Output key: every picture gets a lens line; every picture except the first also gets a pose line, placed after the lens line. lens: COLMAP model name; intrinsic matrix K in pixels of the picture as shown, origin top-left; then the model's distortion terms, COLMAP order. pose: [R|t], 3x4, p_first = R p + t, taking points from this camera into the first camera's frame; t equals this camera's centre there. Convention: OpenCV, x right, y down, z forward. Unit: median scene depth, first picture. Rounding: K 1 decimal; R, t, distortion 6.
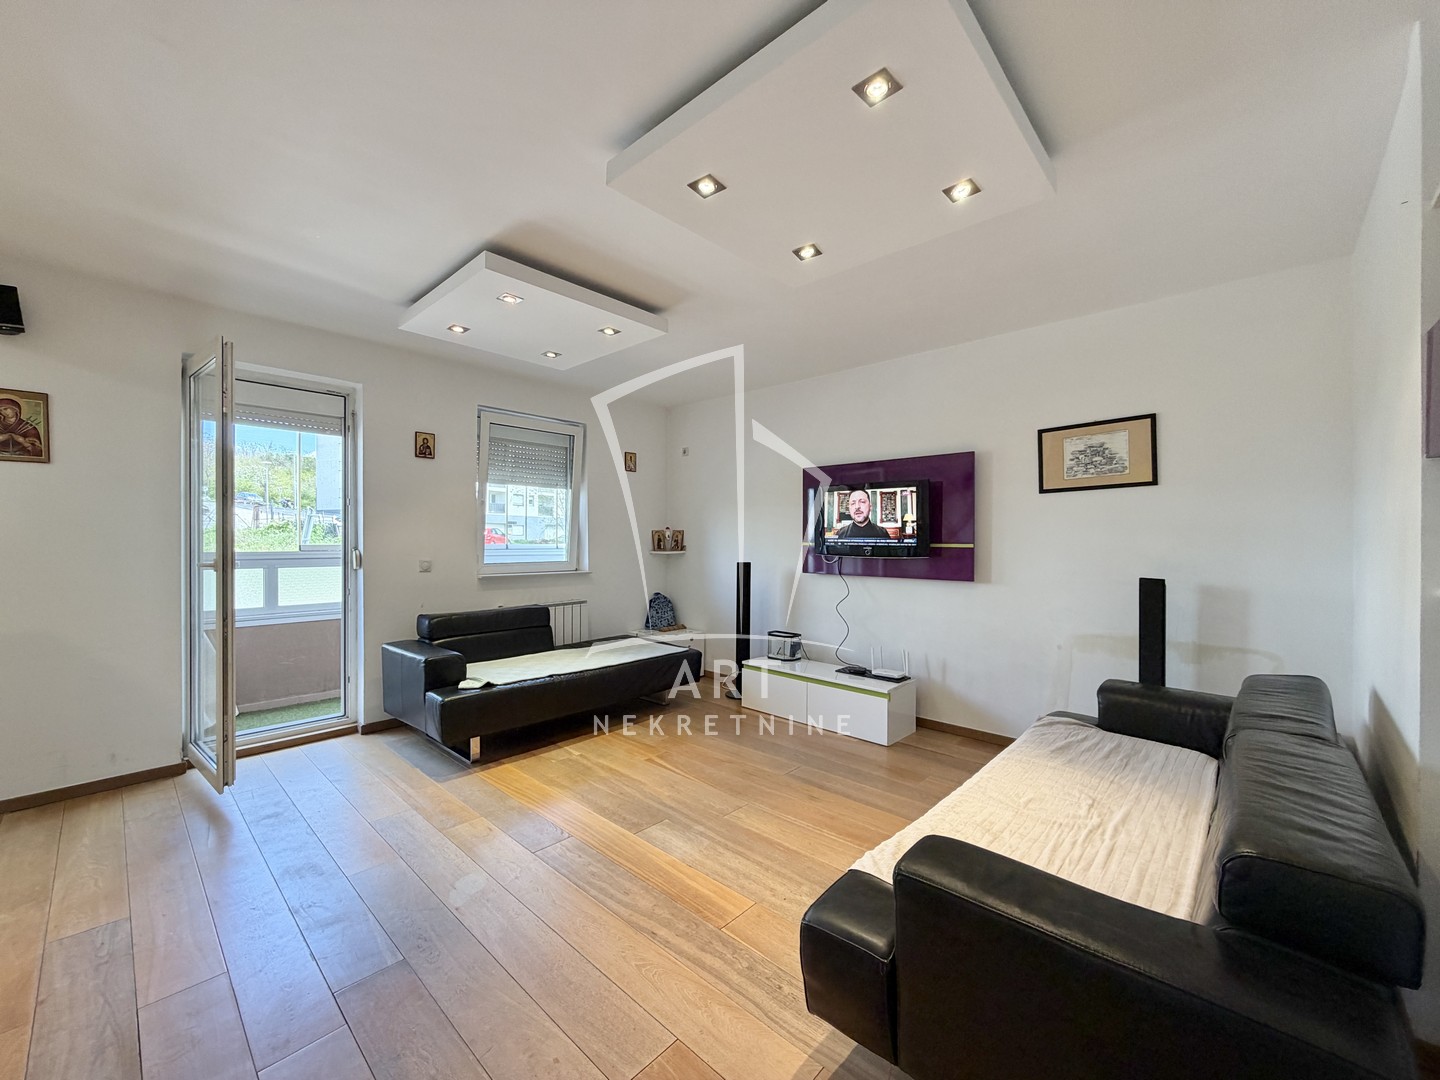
lens RADIAL K [[571.8, 0, 714.8], [0, 571.8, 542.2], [0, 0, 1]] dist [0.000155, -0.000578]
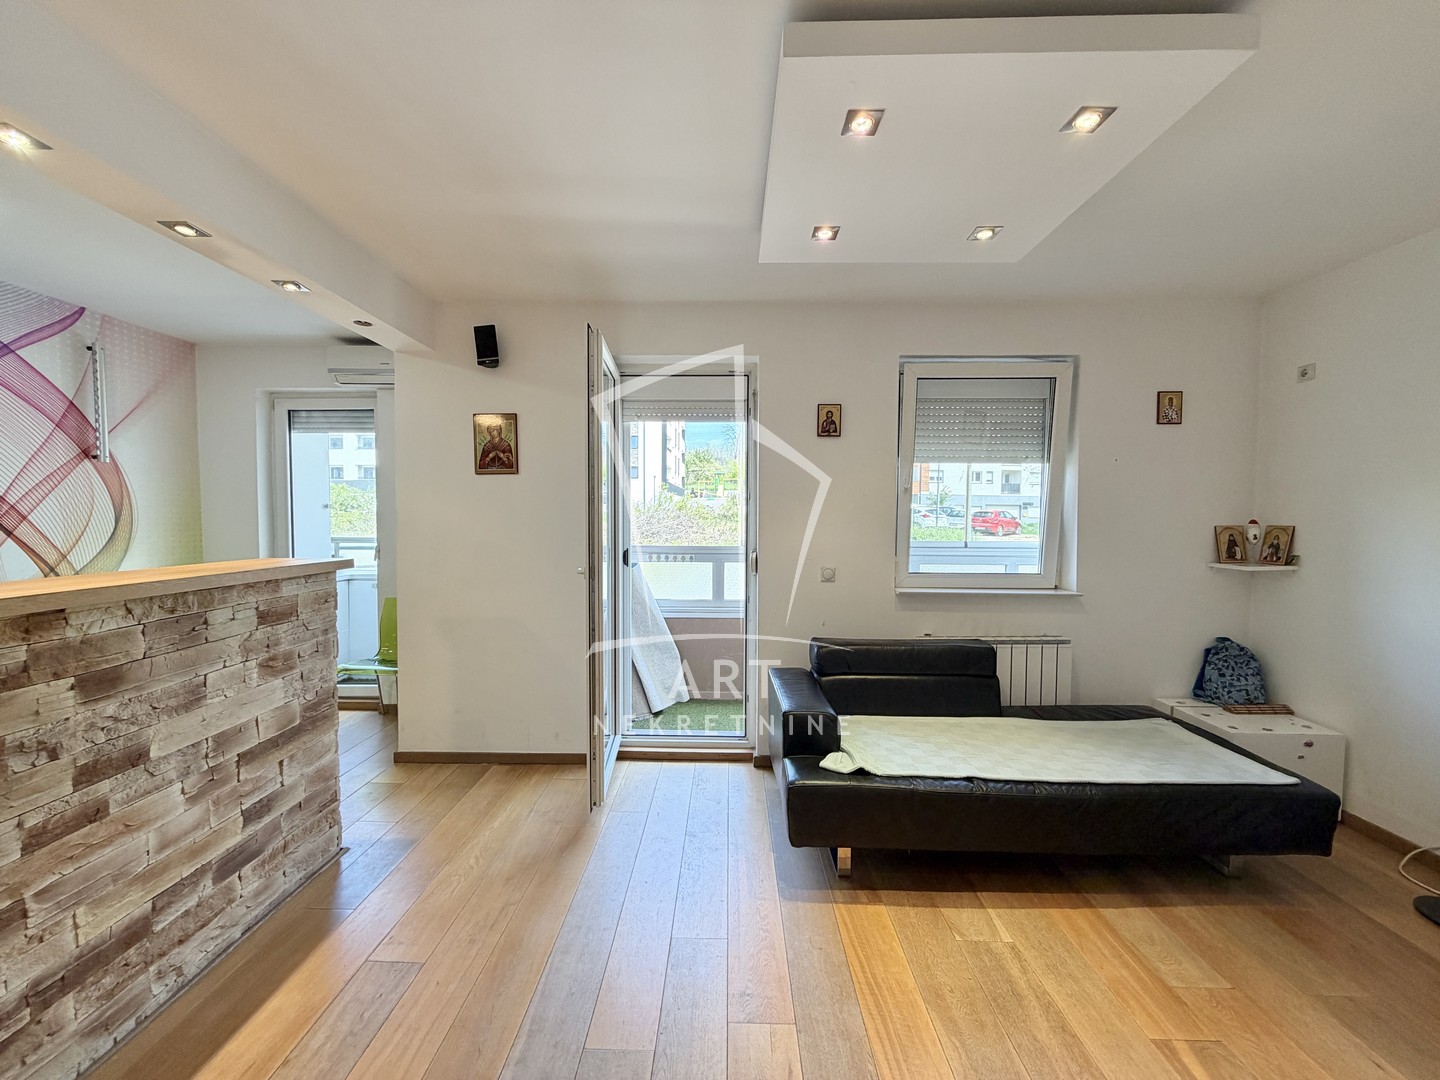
lens RADIAL K [[571.8, 0, 714.8], [0, 571.8, 542.2], [0, 0, 1]] dist [0.000155, -0.000578]
pose [[0.662509, 0.030376, -0.748438, -0.020928], [-0.006600, 0.999375, 0.034718, -0.030119], [0.749025, -0.018061, 0.662295, 0.373970]]
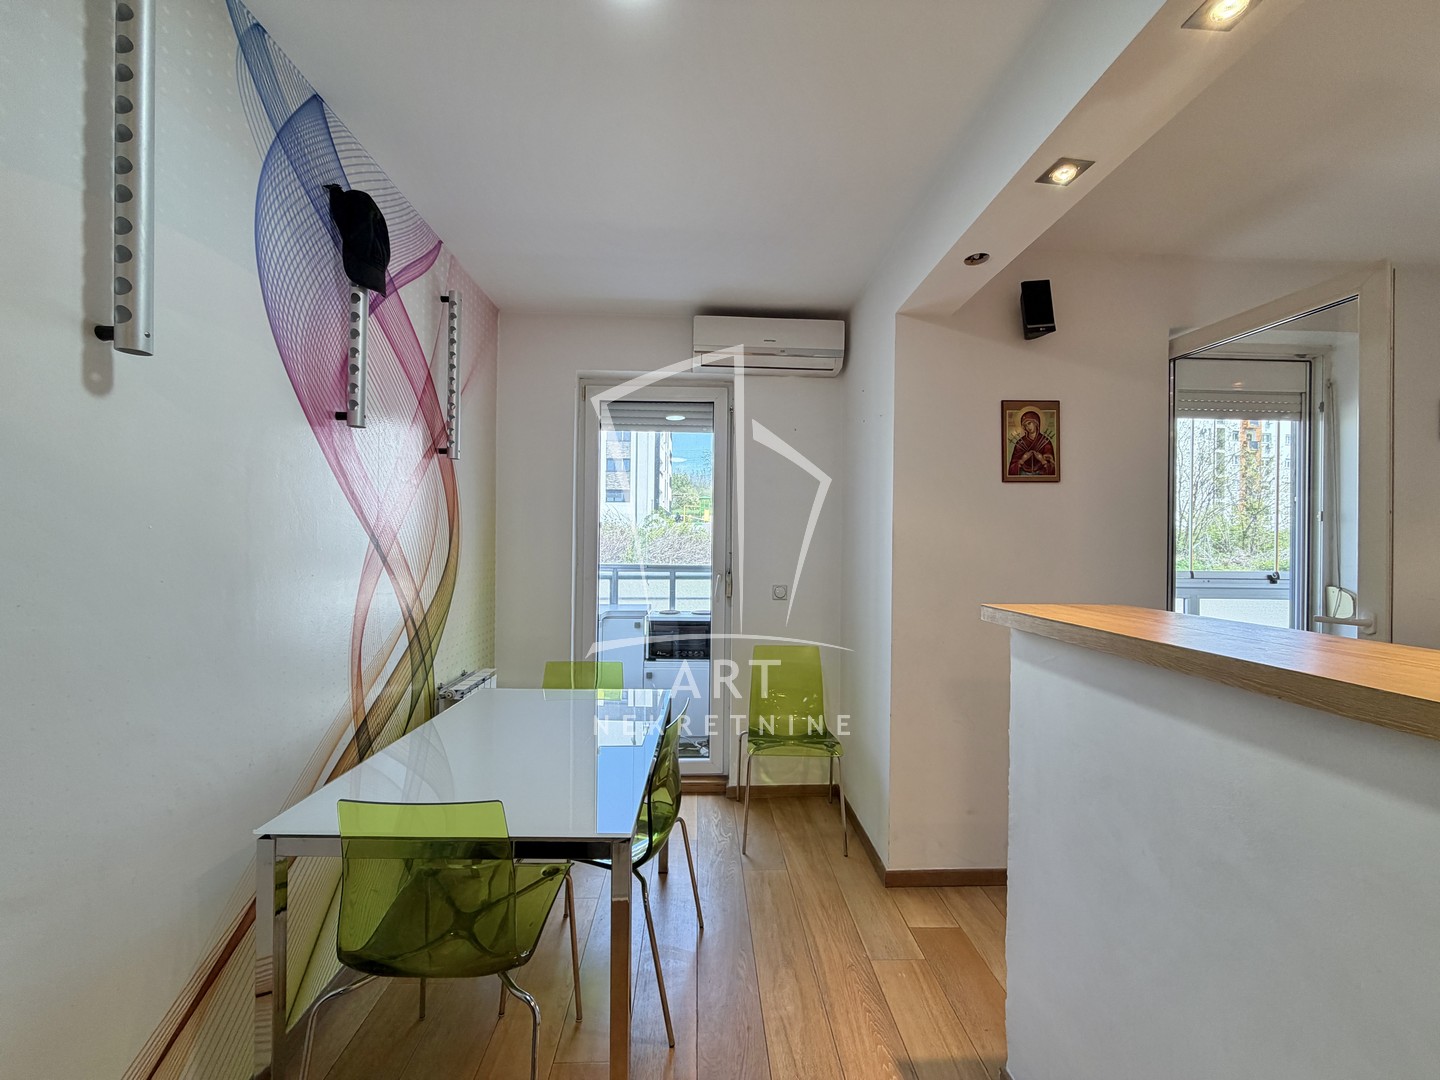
lens RADIAL K [[571.8, 0, 714.8], [0, 571.8, 542.2], [0, 0, 1]] dist [0.000155, -0.000578]
pose [[0.706078, 0.002456, -0.708130, -0.652601], [-0.013324, 0.999863, -0.009817, -0.023768], [0.708009, 0.016367, 0.706014, 0.025722]]
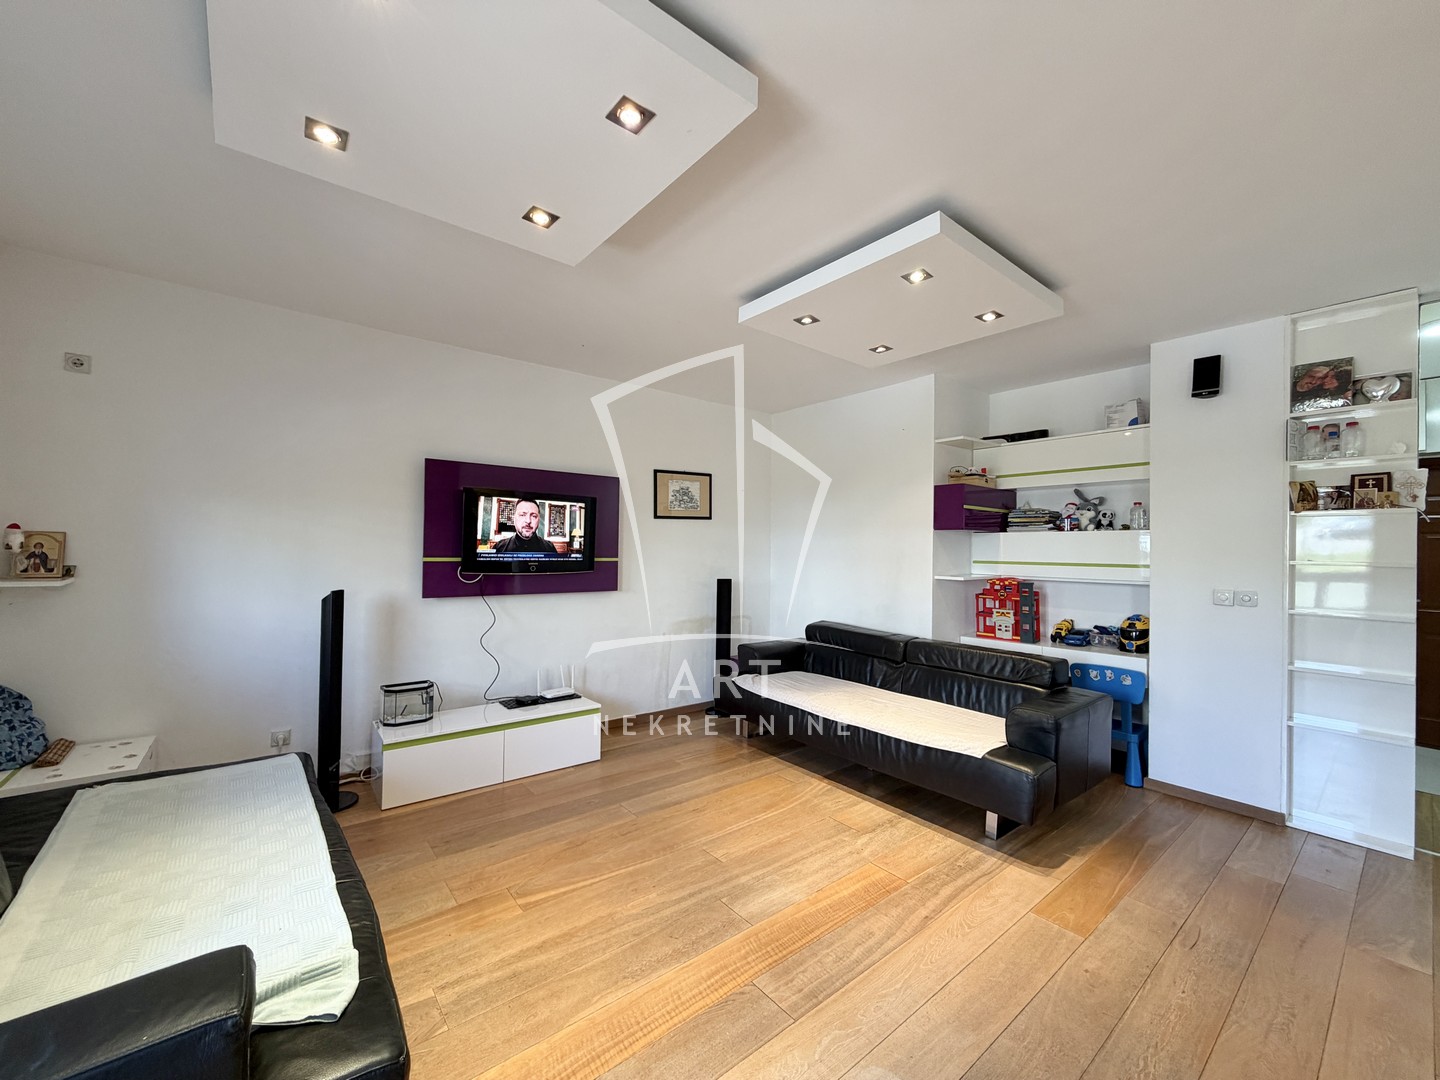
lens RADIAL K [[571.8, 0, 714.8], [0, 571.8, 542.2], [0, 0, 1]] dist [0.000155, -0.000578]
pose [[0.145819, 0.008832, 0.989272, -0.618948], [-0.008848, 0.999932, -0.007623, -0.020372], [-0.989272, -0.007642, 0.145887, 0.602595]]
